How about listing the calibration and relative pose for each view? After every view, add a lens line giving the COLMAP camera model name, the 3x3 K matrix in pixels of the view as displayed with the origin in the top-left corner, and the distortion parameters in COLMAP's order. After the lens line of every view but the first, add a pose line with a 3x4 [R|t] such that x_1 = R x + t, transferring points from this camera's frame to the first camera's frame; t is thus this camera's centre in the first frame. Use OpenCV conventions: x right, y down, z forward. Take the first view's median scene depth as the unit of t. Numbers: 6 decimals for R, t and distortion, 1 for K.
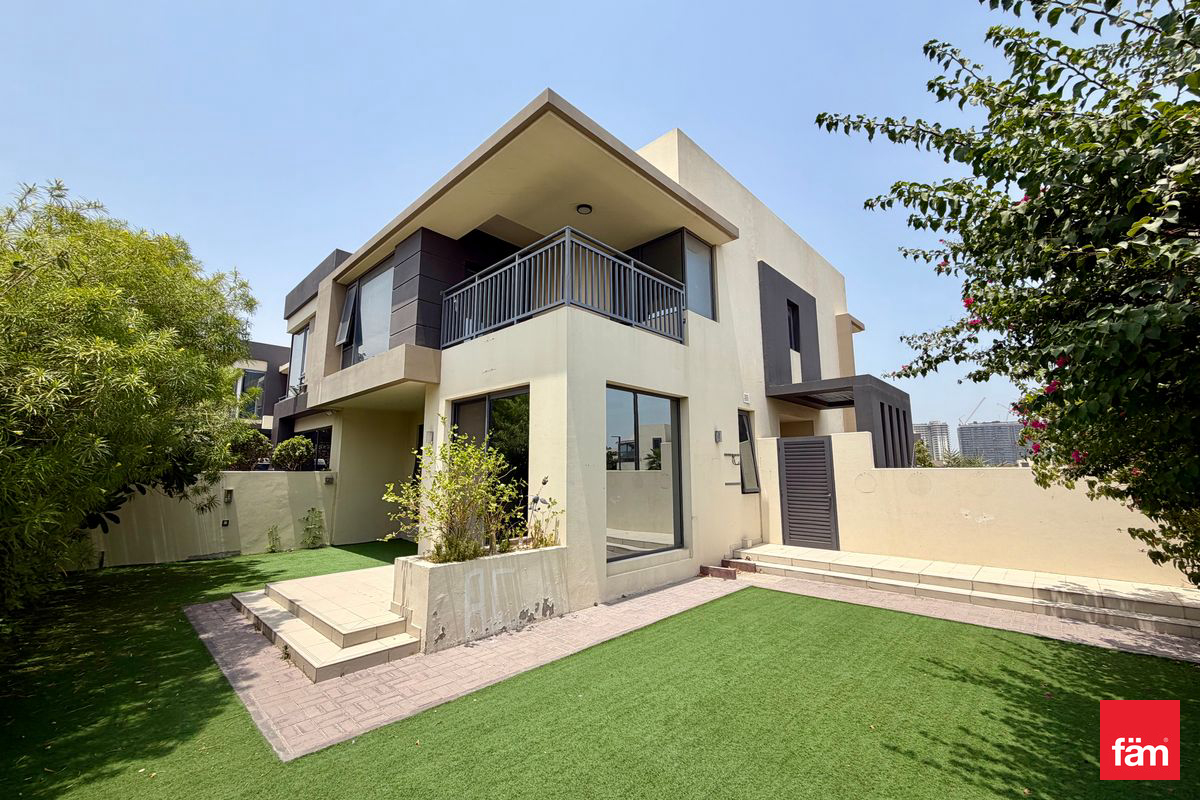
lens RADIAL K [[472.2, 0, 600.0], [0, 472.2, 400.0], [0, 0, 1]] dist [0.000426, 0.000347]
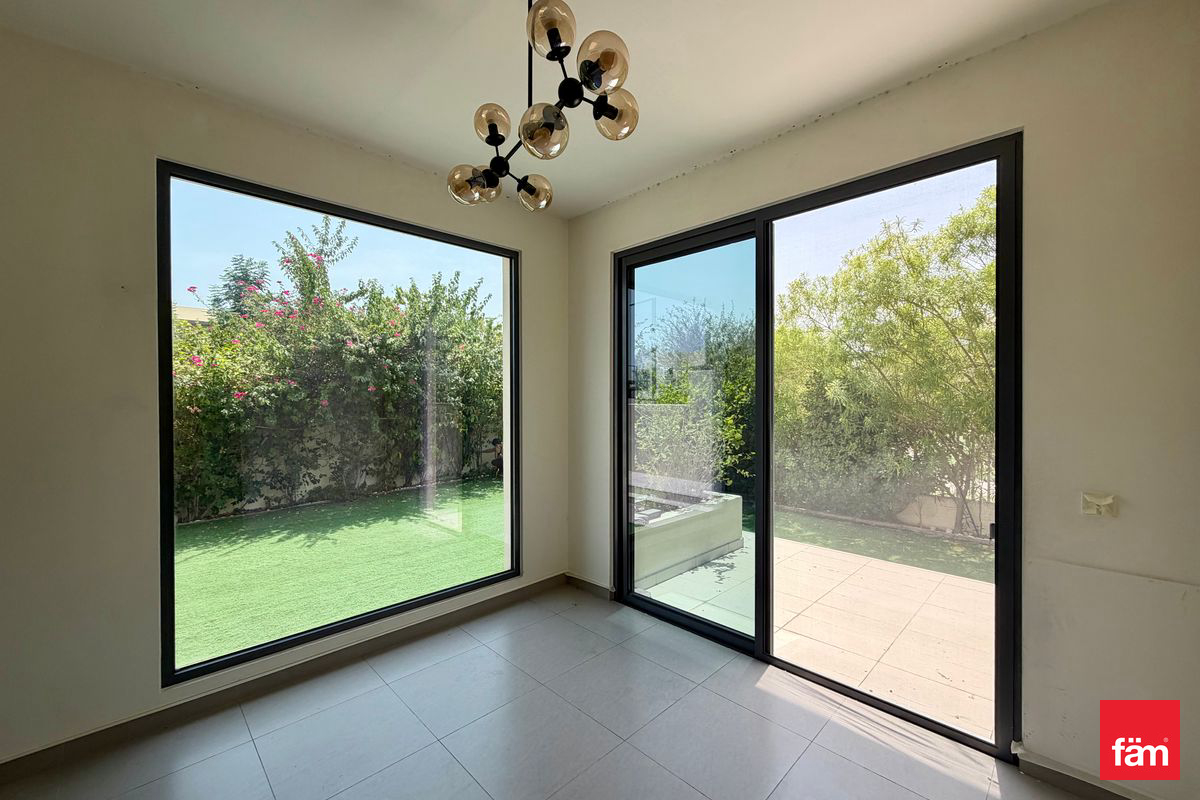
lens RADIAL K [[472.2, 0, 600.0], [0, 472.2, 400.0], [0, 0, 1]] dist [0.000426, 0.000347]
pose [[-0.999705, 0.002785, 0.024130, -0.246689], [-0.000800, 0.989093, -0.147290, 0.454888], [-0.024277, -0.147266, -0.988799, 3.290157]]
